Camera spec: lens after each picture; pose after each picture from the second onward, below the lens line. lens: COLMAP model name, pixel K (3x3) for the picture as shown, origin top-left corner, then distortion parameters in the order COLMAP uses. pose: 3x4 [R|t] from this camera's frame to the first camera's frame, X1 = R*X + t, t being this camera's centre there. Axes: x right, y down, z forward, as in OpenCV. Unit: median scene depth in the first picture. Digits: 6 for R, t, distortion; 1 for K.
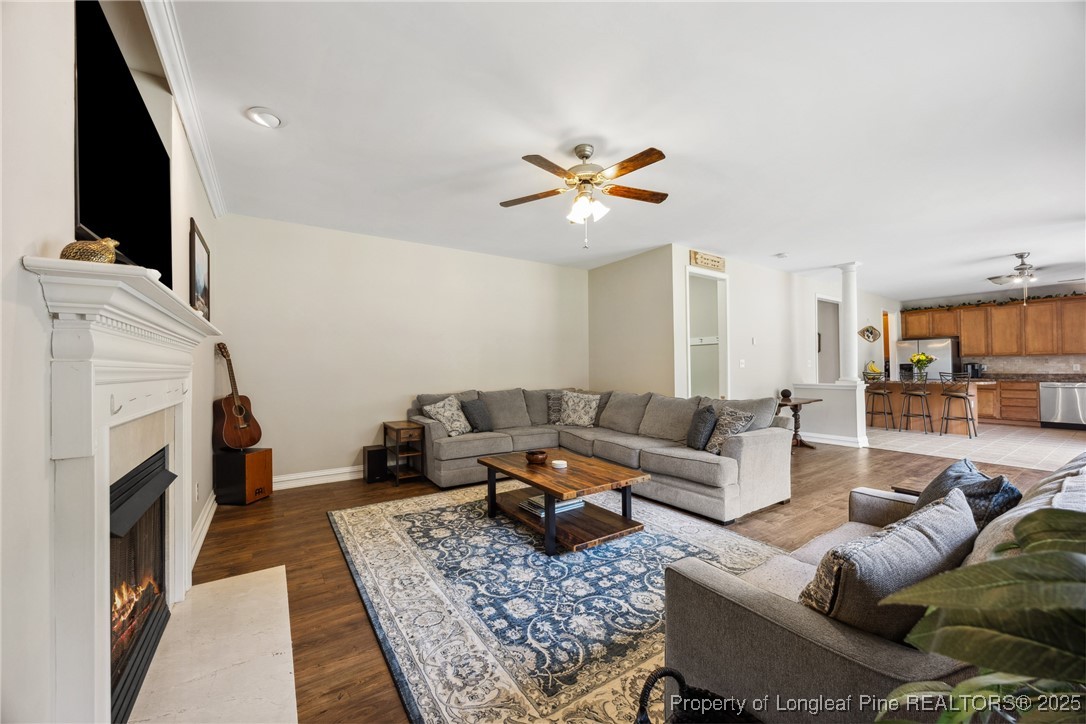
lens RADIAL K [[416.6, 0, 529.9], [0, 416.6, 363.6], [0, 0, 1]] dist [-0.007957, 0.000649]
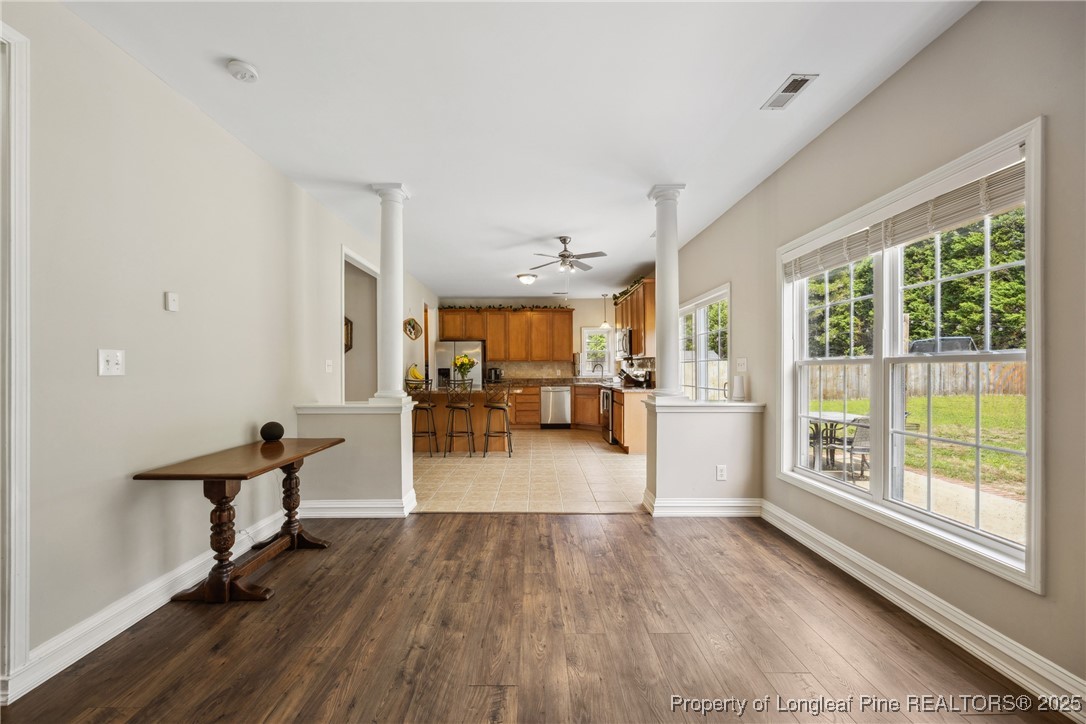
lens RADIAL K [[416.6, 0, 534.4], [0, 416.6, 370.6], [0, 0, 1]] dist [-0.007957, 0.000649]
pose [[0.540919, 0.002526, 0.841071, 0.341047], [-0.006839, 0.999976, 0.001395, 0.002449], [-0.841047, -0.006507, 0.540923, 0.451211]]
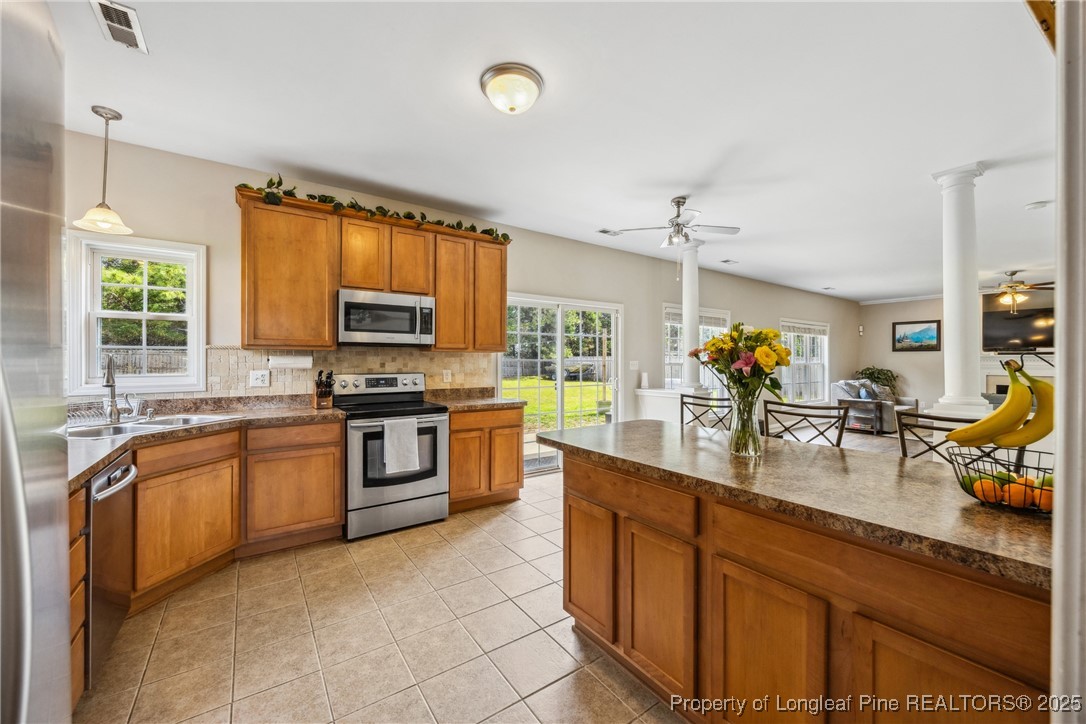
lens RADIAL K [[416.6, 0, 541.7], [0, 416.6, 357.0], [0, 0, 1]] dist [-0.007957, 0.000649]
pose [[-0.998254, 0.006636, -0.058688, 1.068707], [0.007233, 0.999924, -0.009977, -0.007976], [0.058617, -0.010384, -0.998227, 1.229147]]
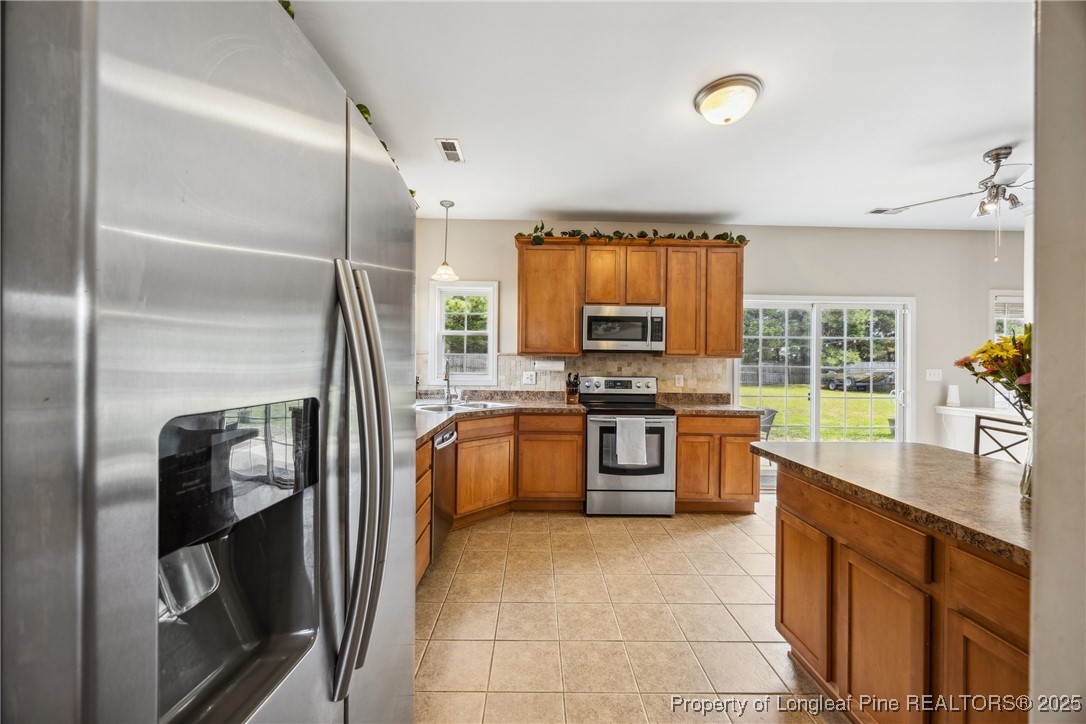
lens RADIAL K [[416.6, 0, 544.9], [0, 416.6, 356.1], [0, 0, 1]] dist [-0.007957, 0.000649]
pose [[-0.859326, 0.004499, 0.511409, 1.029746], [-0.006975, 0.999765, -0.020515, -0.009984], [-0.511381, -0.021196, -0.859093, 1.257620]]
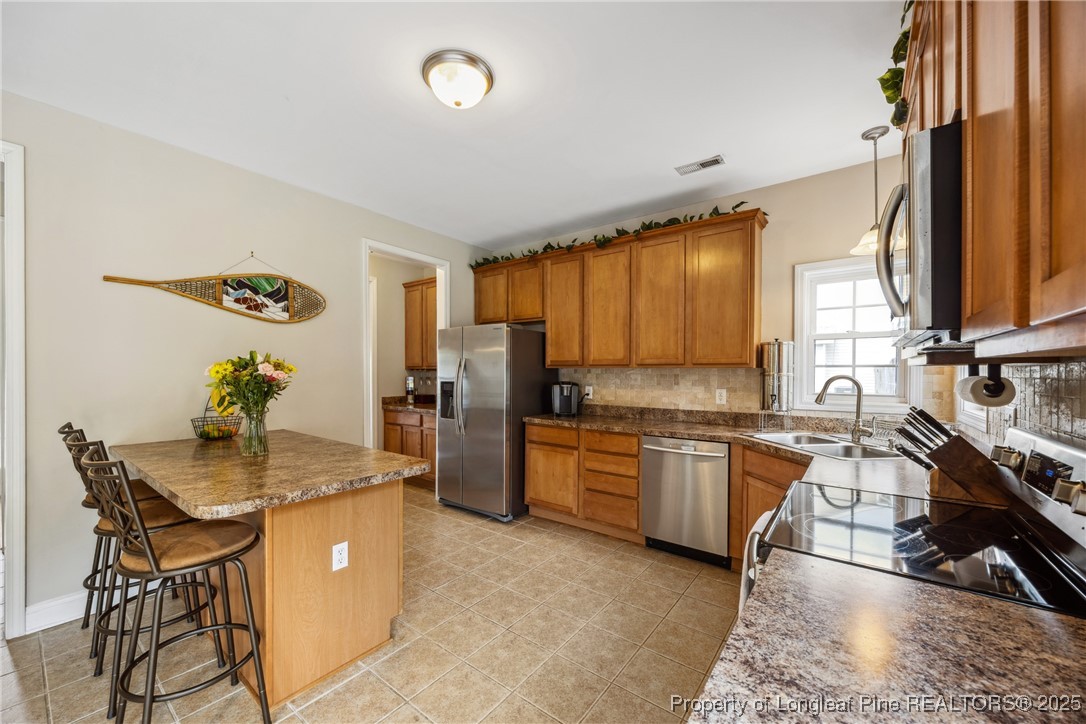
lens RADIAL K [[416.6, 0, 528.8], [0, 416.6, 385.0], [0, 0, 1]] dist [-0.007957, 0.000649]
pose [[0.941422, -0.003296, 0.337215, 1.027714], [-0.009767, 0.999266, 0.037032, -0.016920], [-0.337090, -0.038156, 0.940699, 0.684415]]
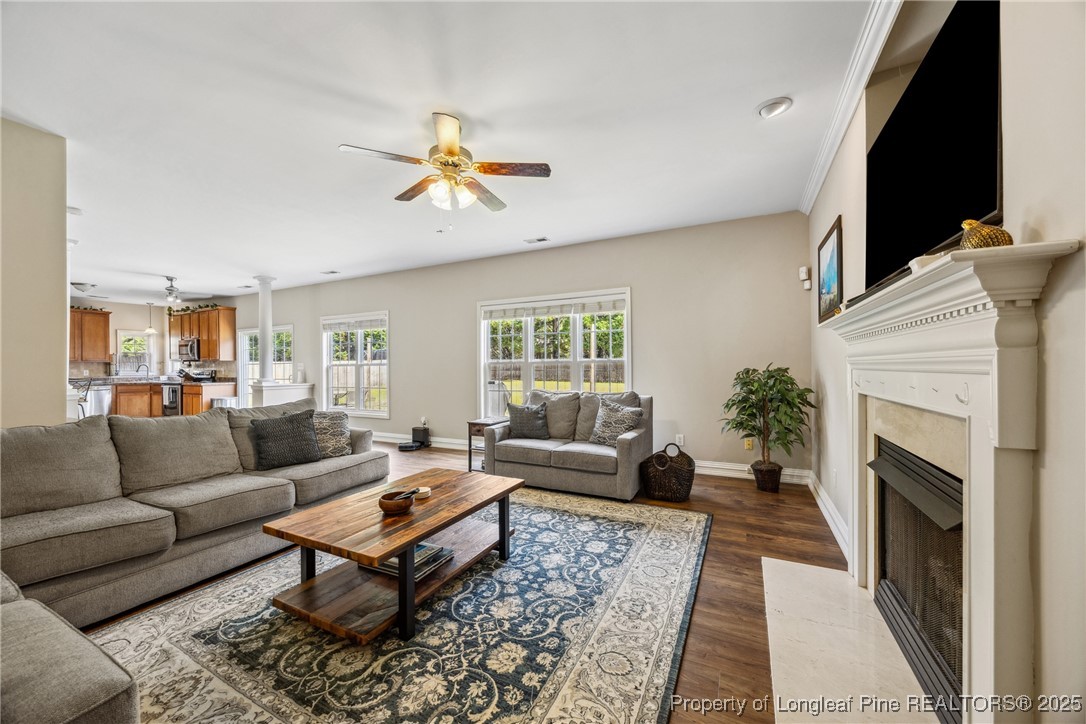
lens RADIAL K [[416.6, 0, 543.9], [0, 416.6, 367.0], [0, 0, 1]] dist [-0.007957, 0.000649]
pose [[-0.526733, 0.008266, 0.849991, -0.313643], [0.005207, 0.999965, -0.006498, 0.006859], [-0.850015, 0.001004, -0.526757, 0.542097]]
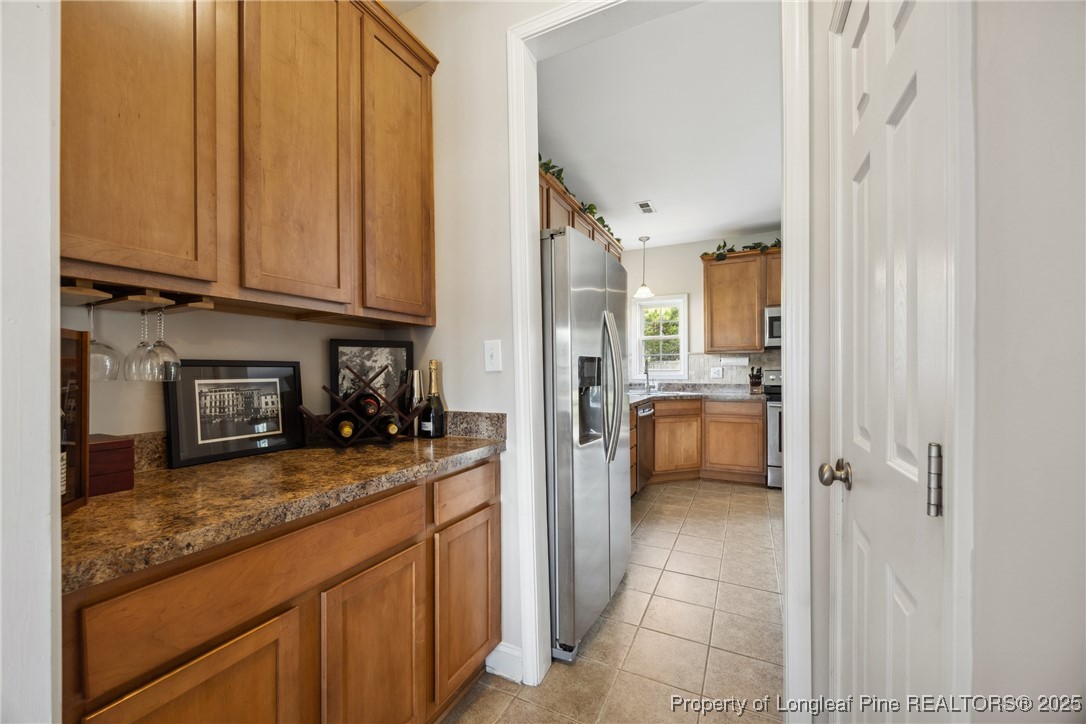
lens RADIAL K [[416.6, 0, 533.9], [0, 416.6, 372.5], [0, 0, 1]] dist [-0.007957, 0.000649]
pose [[-0.510121, 0.003069, 0.860097, 0.916636], [0.005690, 0.999984, -0.000193, 0.005504], [-0.860084, 0.004795, -0.510130, 1.371013]]
